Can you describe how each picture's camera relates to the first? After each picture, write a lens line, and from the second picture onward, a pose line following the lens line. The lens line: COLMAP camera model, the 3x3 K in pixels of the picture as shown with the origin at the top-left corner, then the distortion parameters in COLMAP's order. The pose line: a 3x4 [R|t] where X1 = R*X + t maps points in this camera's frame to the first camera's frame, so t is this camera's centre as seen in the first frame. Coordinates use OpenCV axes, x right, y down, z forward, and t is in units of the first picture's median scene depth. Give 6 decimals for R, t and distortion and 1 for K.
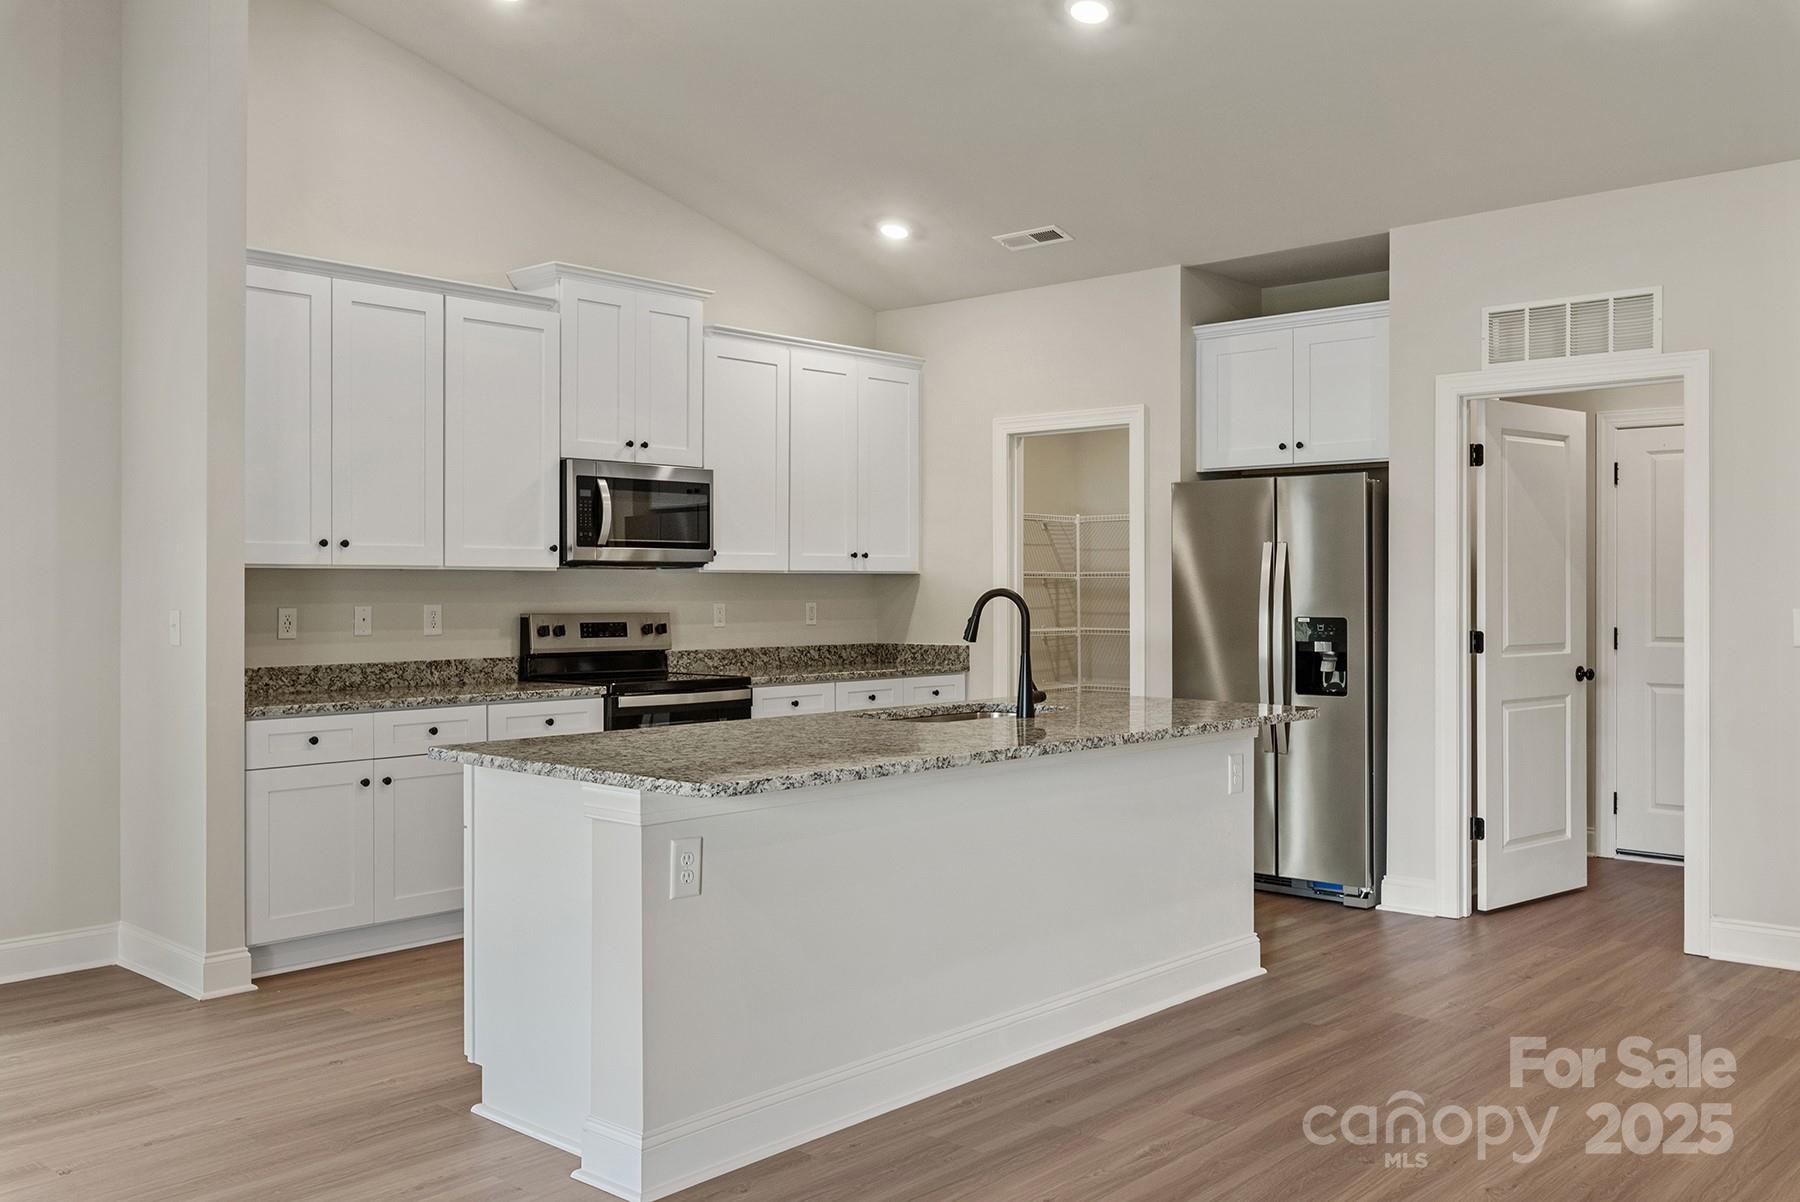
lens RADIAL K [[1531.7, 0, 891.8], [0, 1531.7, 590.7], [0, 0, 1]] dist [0.007181, -0.003468]
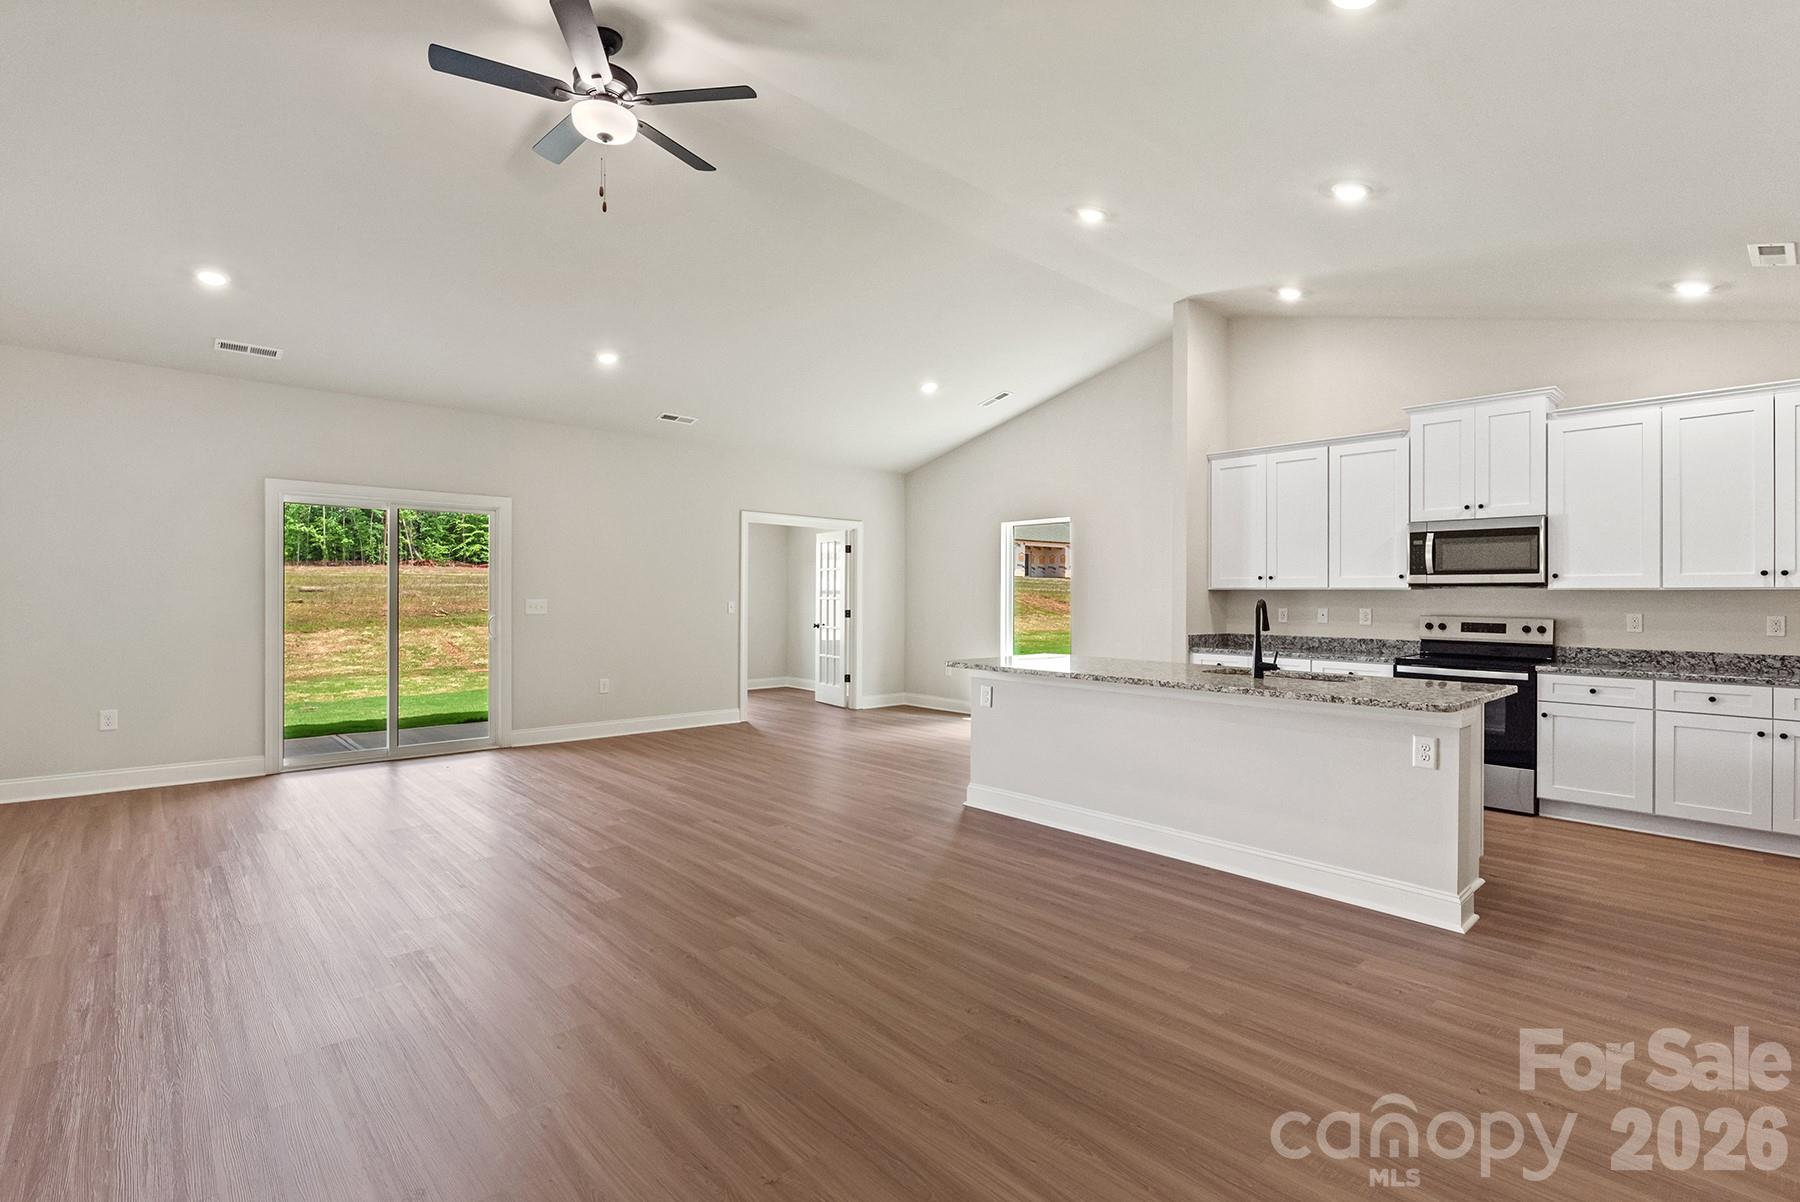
lens RADIAL K [[834.6, 0, 900.0], [0, 834.6, 601.0], [0, 0, 1]] dist [-0.001061, -0.000626]
pose [[-0.080886, 0.004851, -0.996712, 0.743129], [-0.011124, 0.999921, 0.005770, 0.000357], [0.996661, 0.011554, -0.080826, 0.516398]]
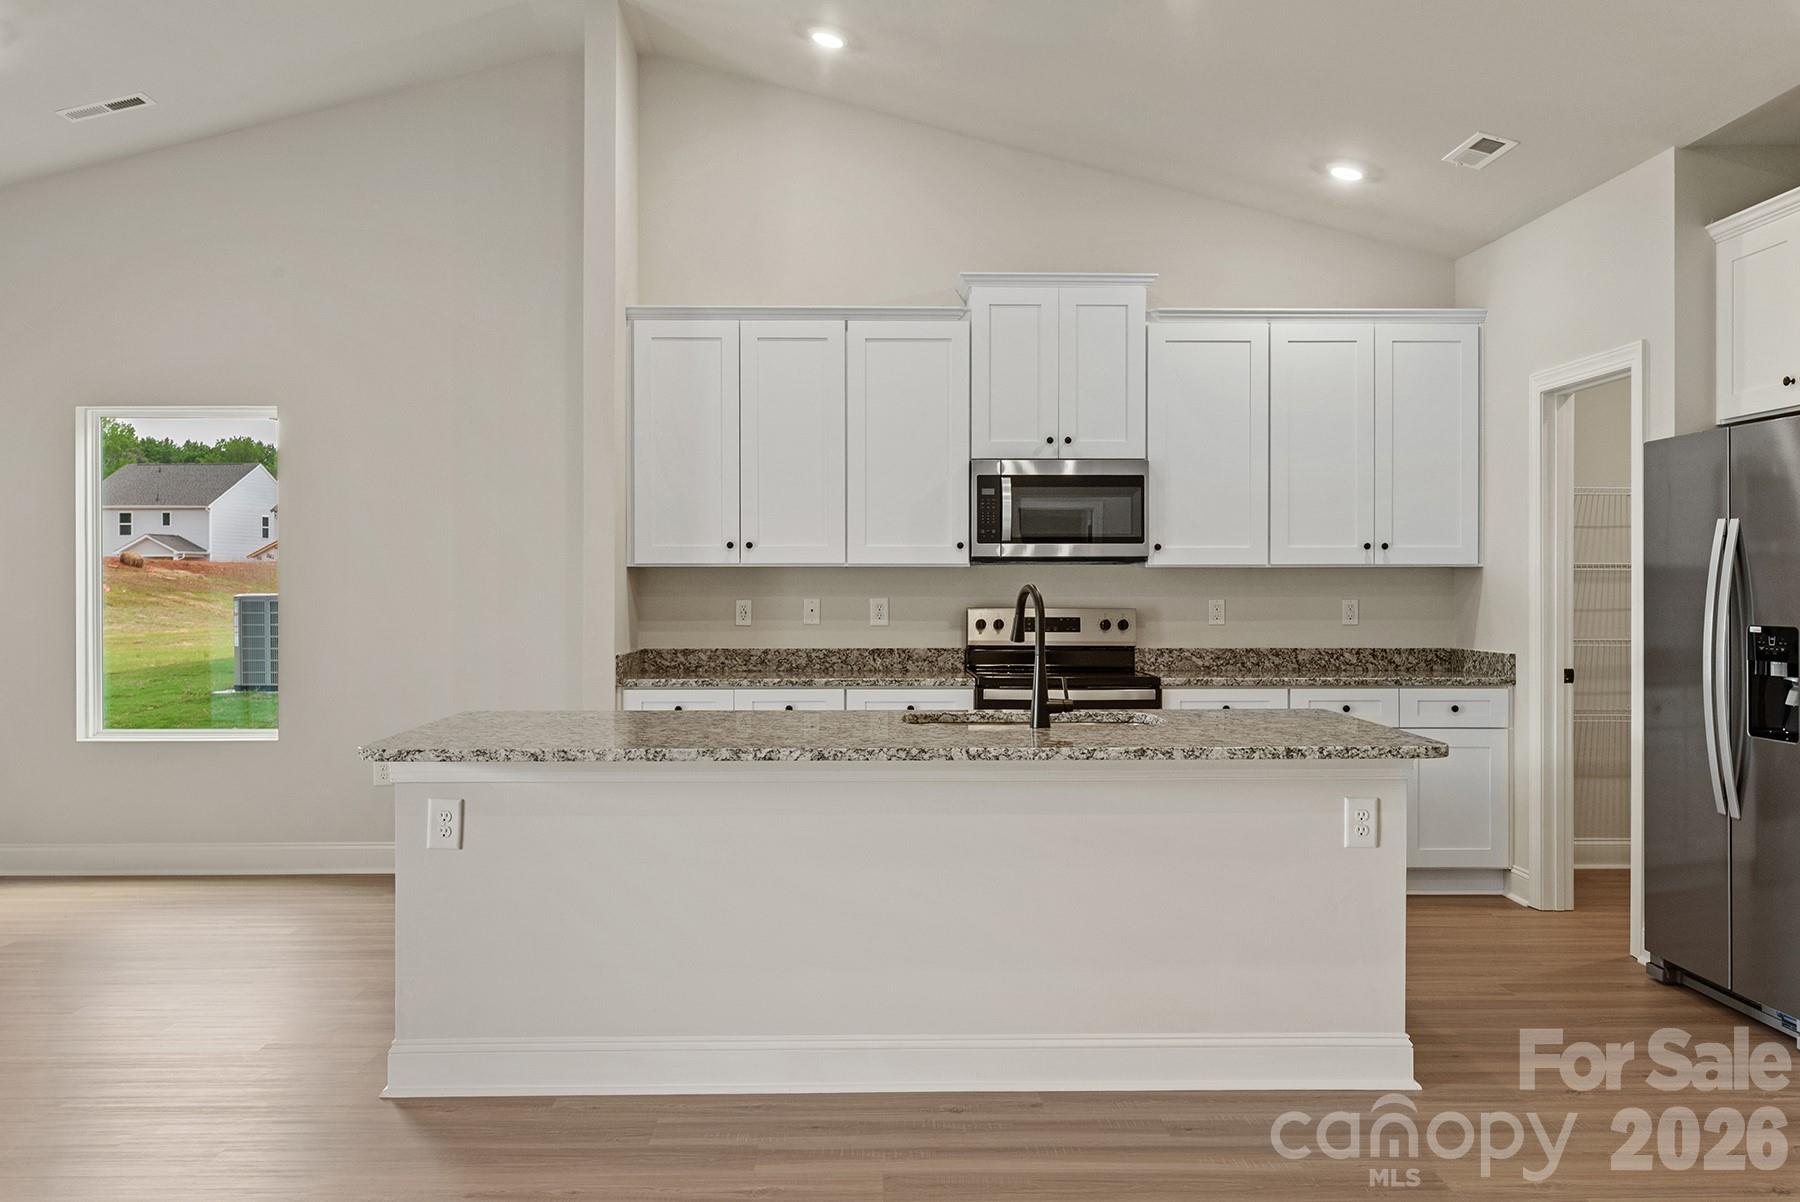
lens RADIAL K [[1531.7, 0, 891.8], [0, 1531.7, 590.7], [0, 0, 1]] dist [0.007181, -0.003468]
pose [[0.694072, 0.004091, -0.719894, 0.501431], [-0.001991, 0.999991, 0.003763, -0.000489], [0.719903, -0.001179, 0.694074, 0.234151]]
